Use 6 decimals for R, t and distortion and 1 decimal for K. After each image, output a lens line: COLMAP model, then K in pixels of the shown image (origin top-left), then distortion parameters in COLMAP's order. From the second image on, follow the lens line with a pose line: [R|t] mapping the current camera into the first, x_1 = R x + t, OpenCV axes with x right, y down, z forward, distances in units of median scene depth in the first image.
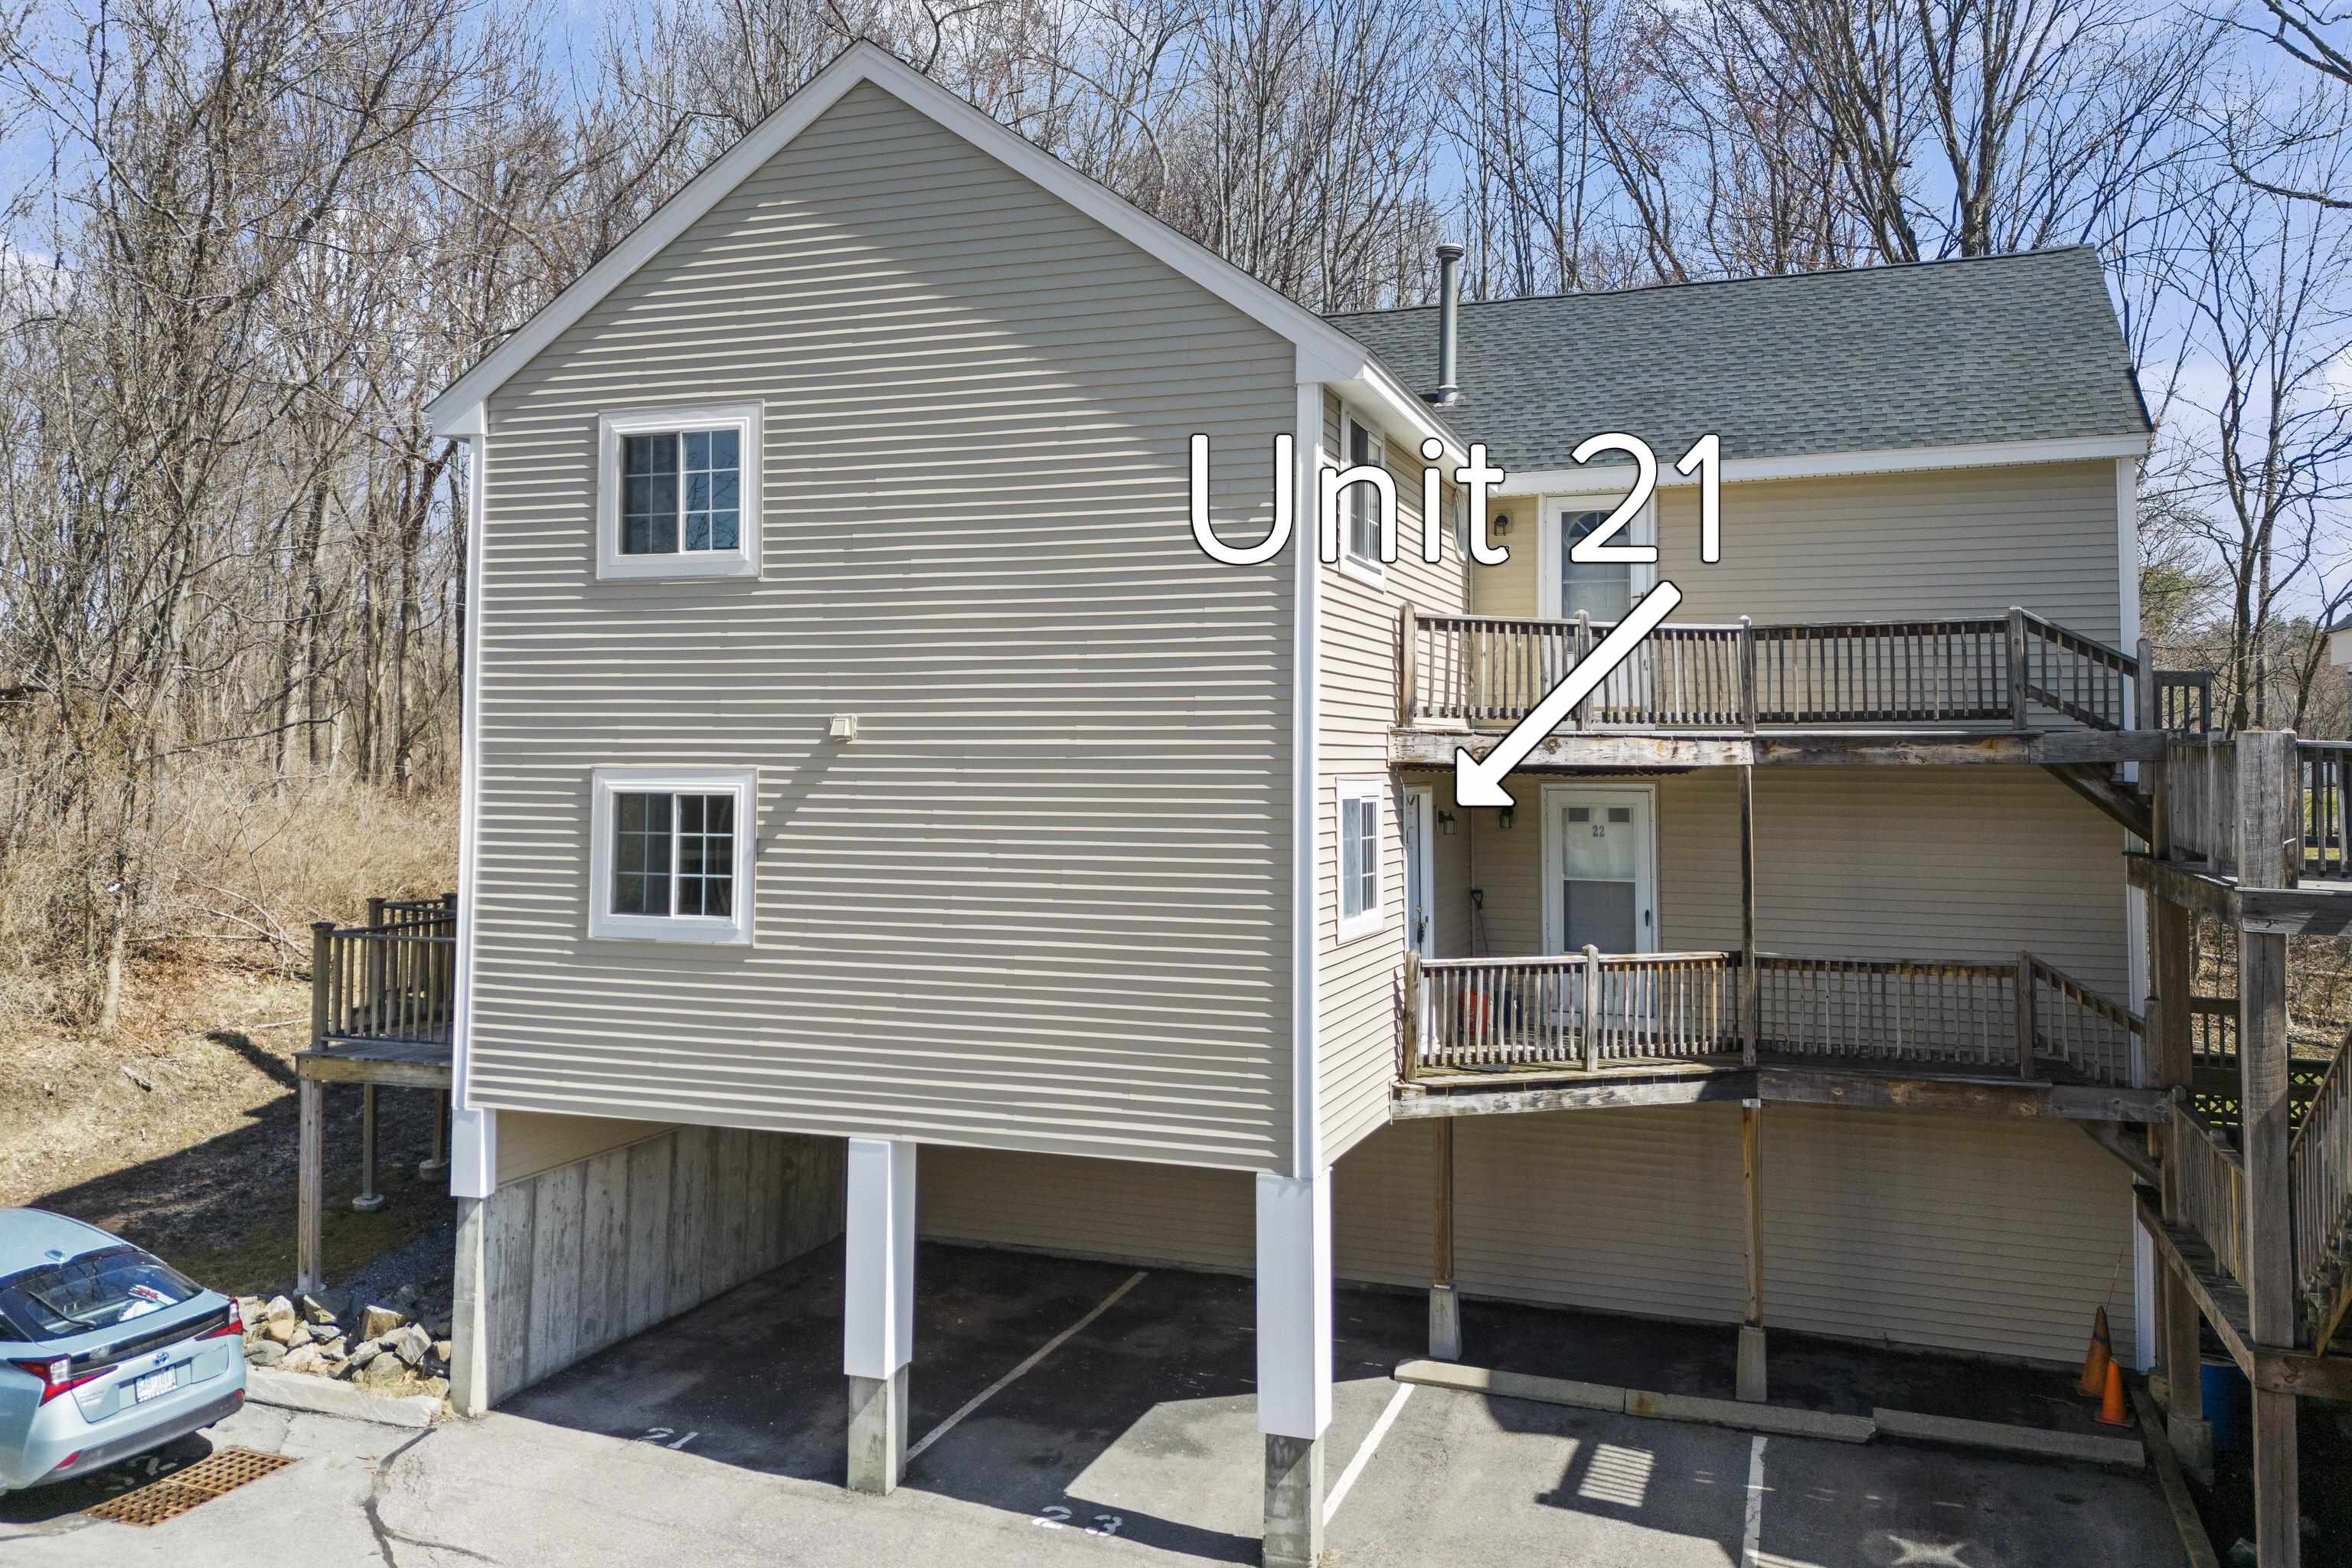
lens RADIAL K [[1818.6, 0, 1175.6], [0, 1818.6, 677.6], [0, 0, 1]] dist [0.068733, -0.052840]
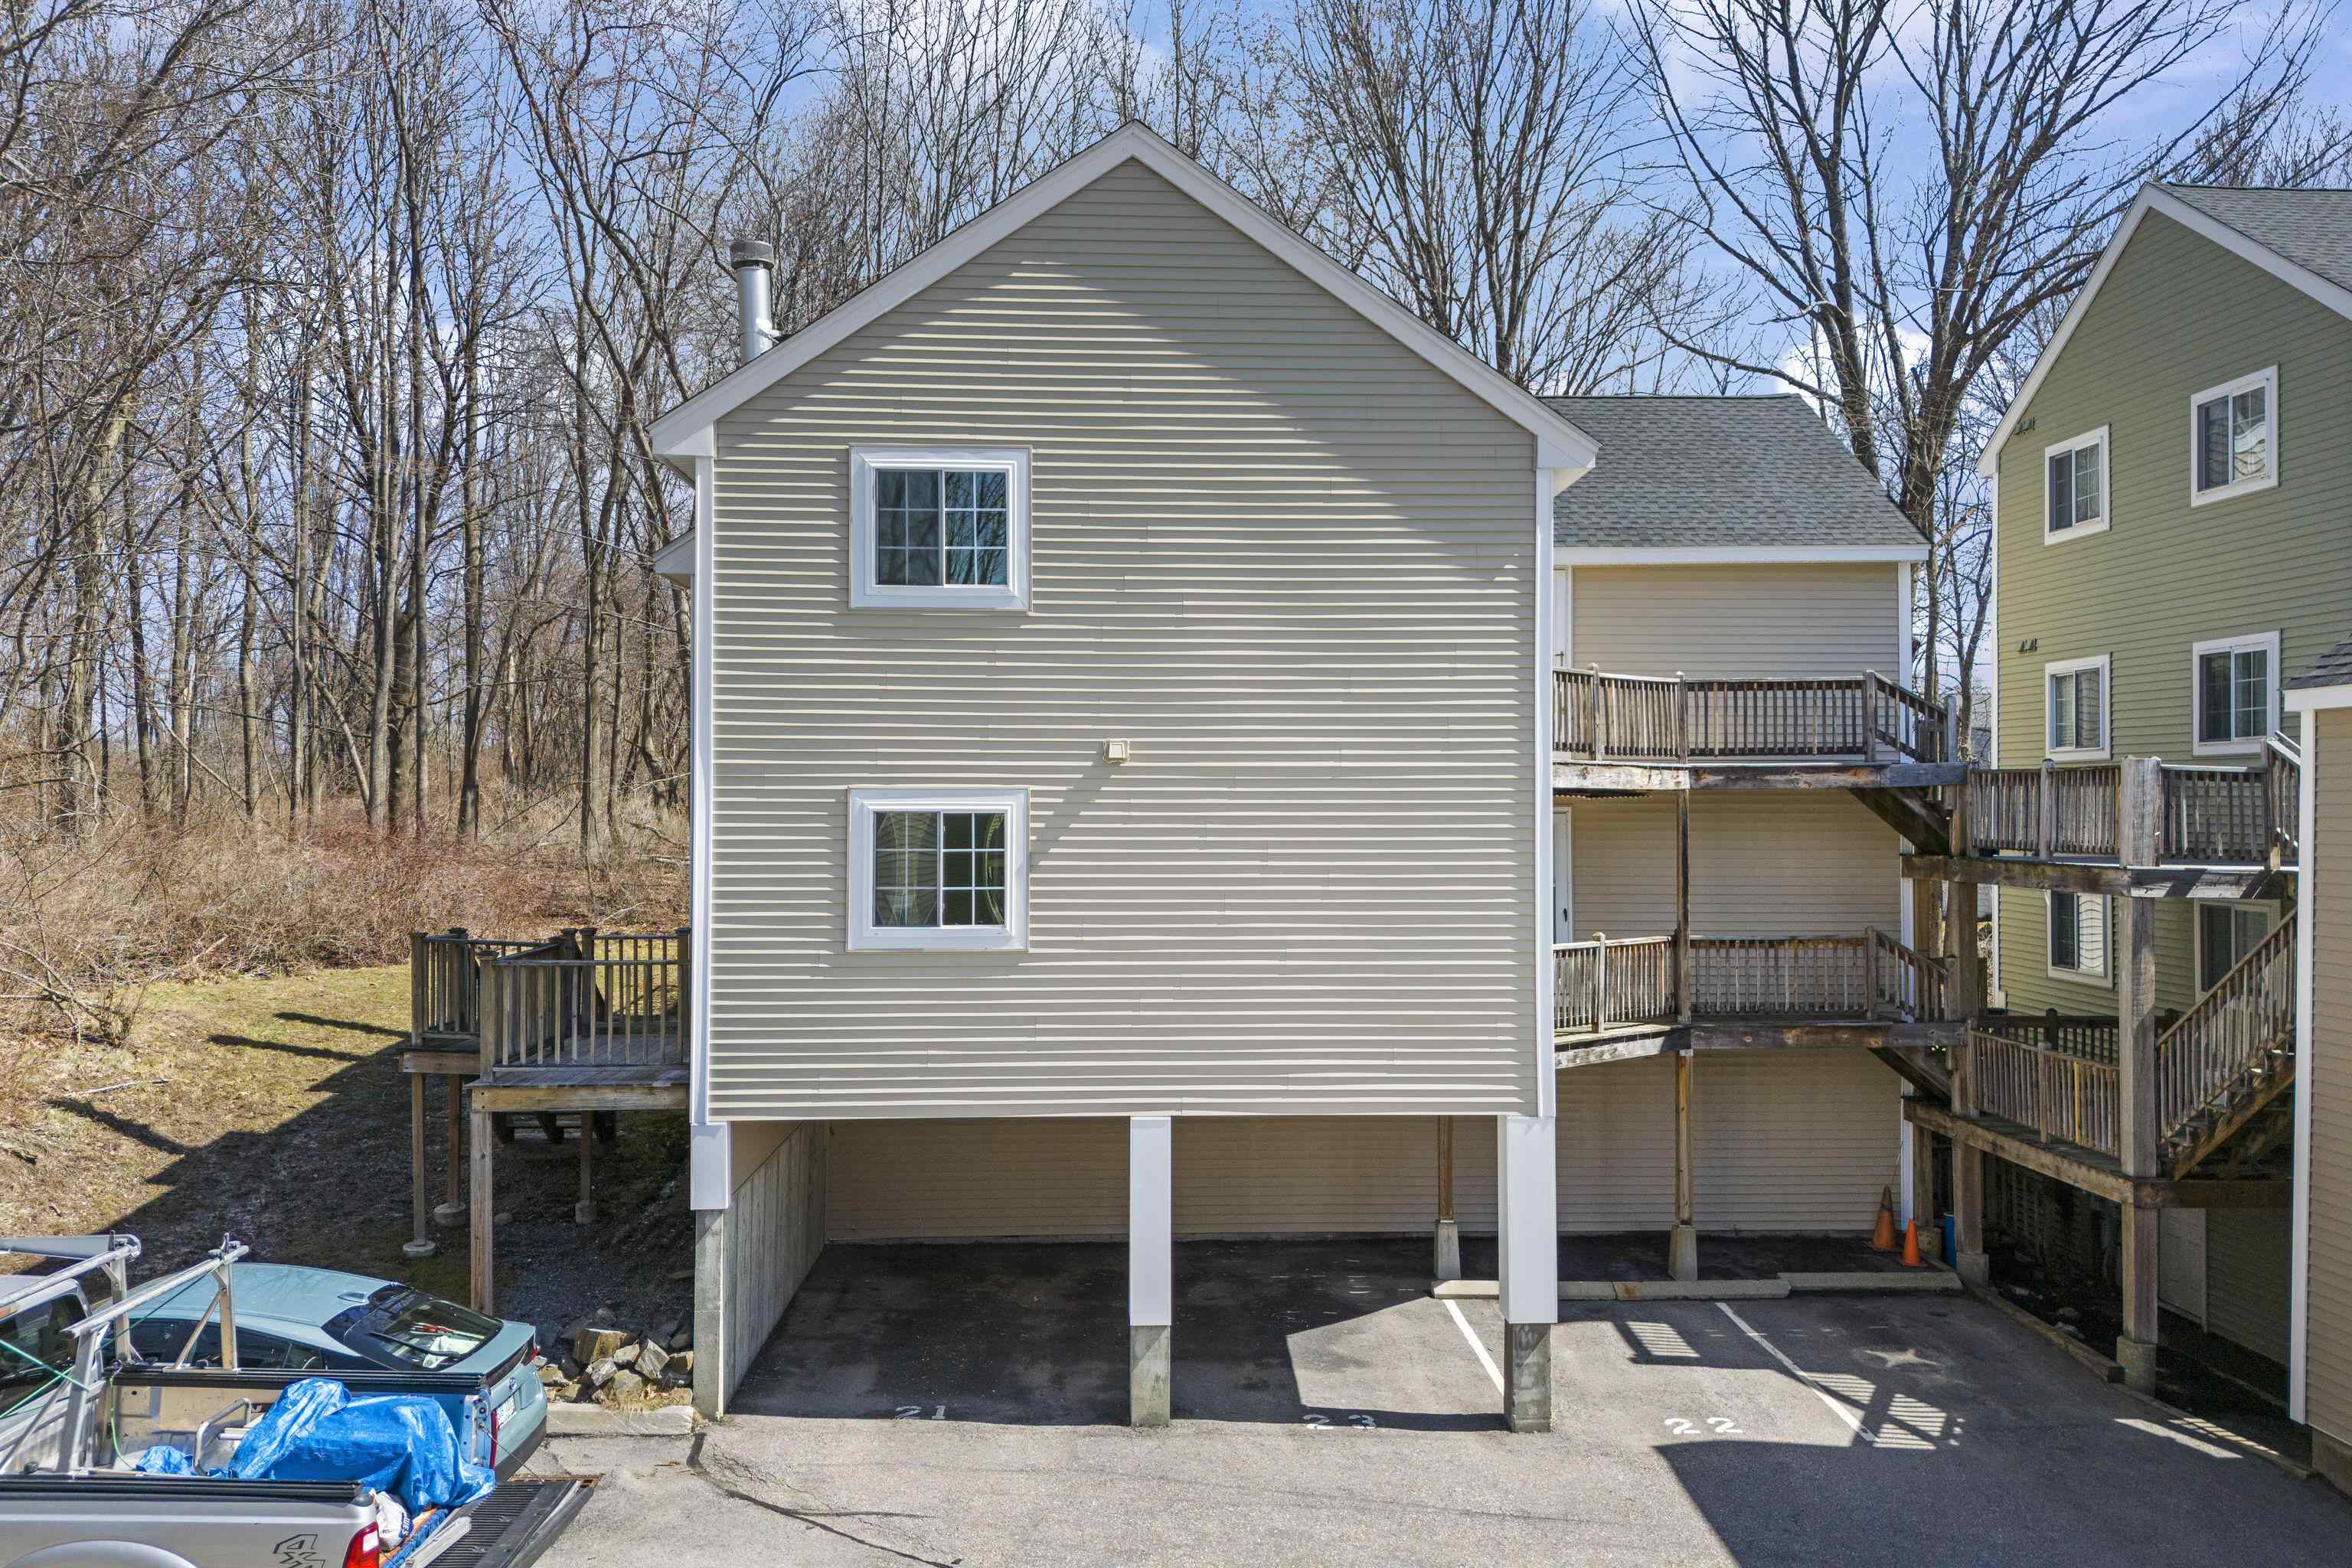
lens RADIAL K [[1786.1, 0, 1176.0], [0, 1786.1, 784.0], [0, 0, 1]] dist [0.055807, -0.006822]
pose [[0.919358, 0.002707, 0.393413, -0.546509], [-0.013406, 0.999611, 0.024449, 0.019409], [-0.393193, -0.027752, 0.919037, -0.009398]]
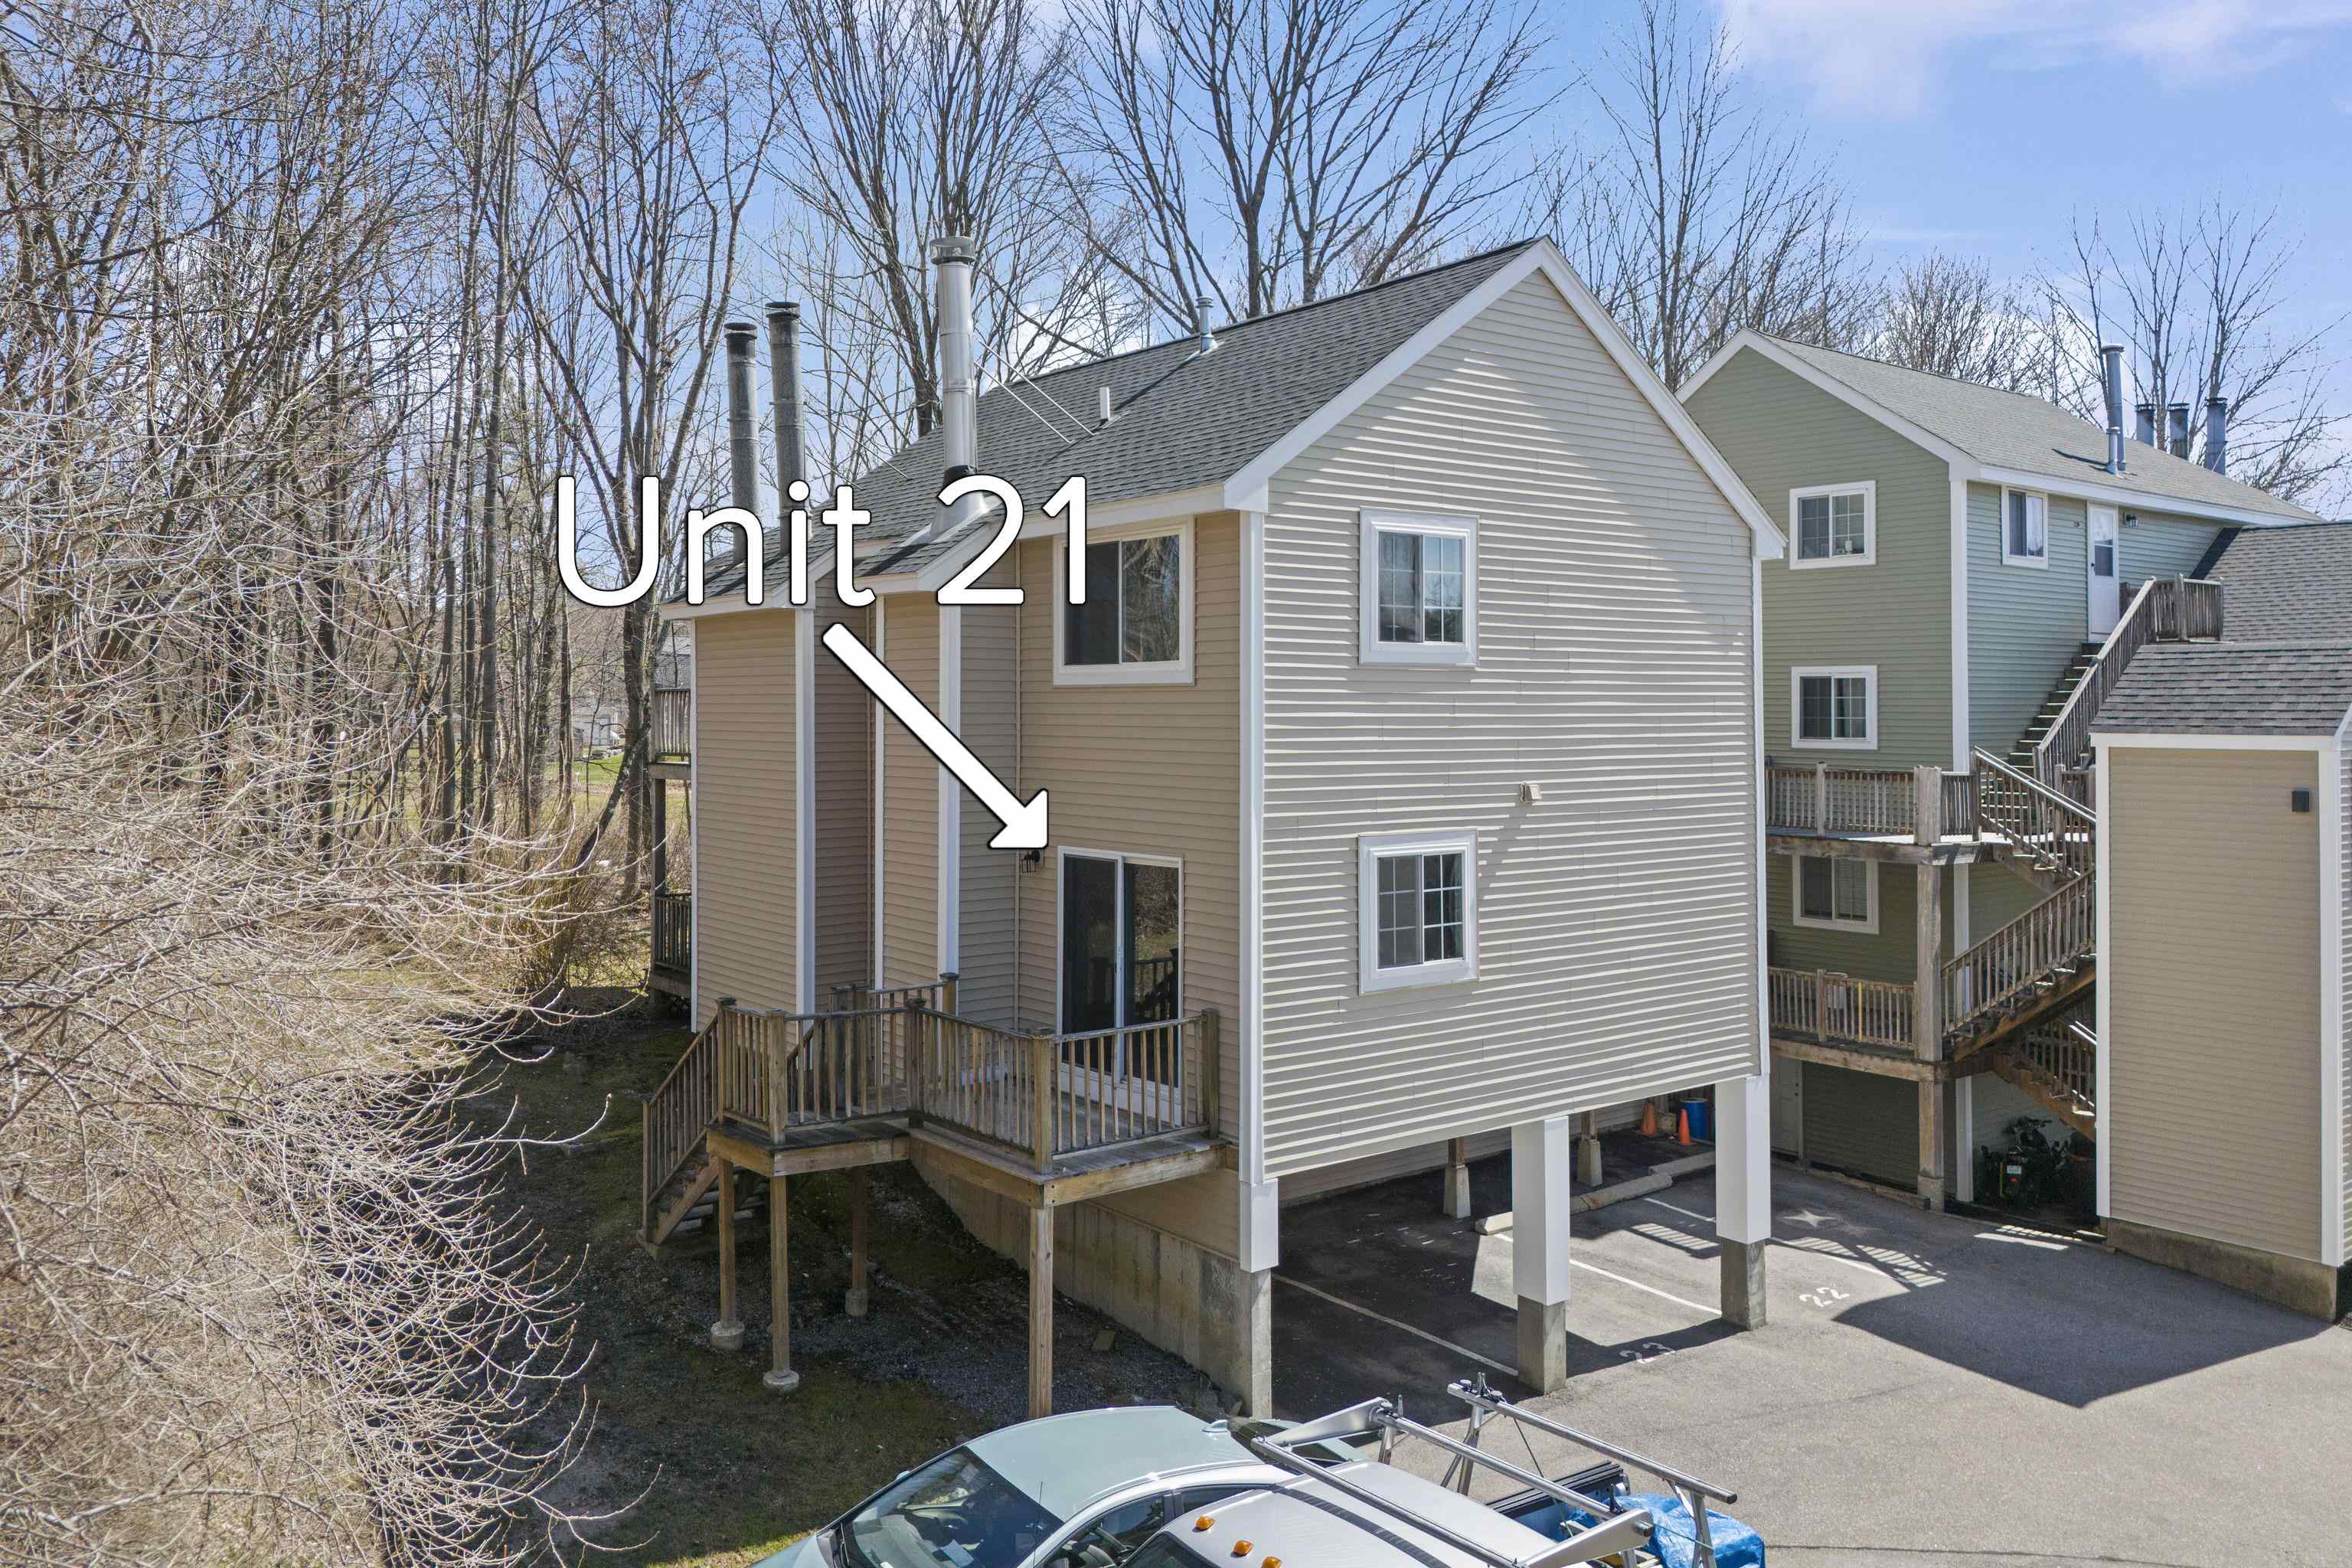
lens RADIAL K [[1735.5, 0, 1175.2], [0, 1735.5, 661.6], [0, 0, 1]] dist [0.048818, -0.112461]
pose [[0.543603, 0.019212, 0.839122, -1.238548], [-0.032333, 0.999475, -0.001937, -0.048555], [-0.838719, -0.026079, 0.543939, 0.534873]]
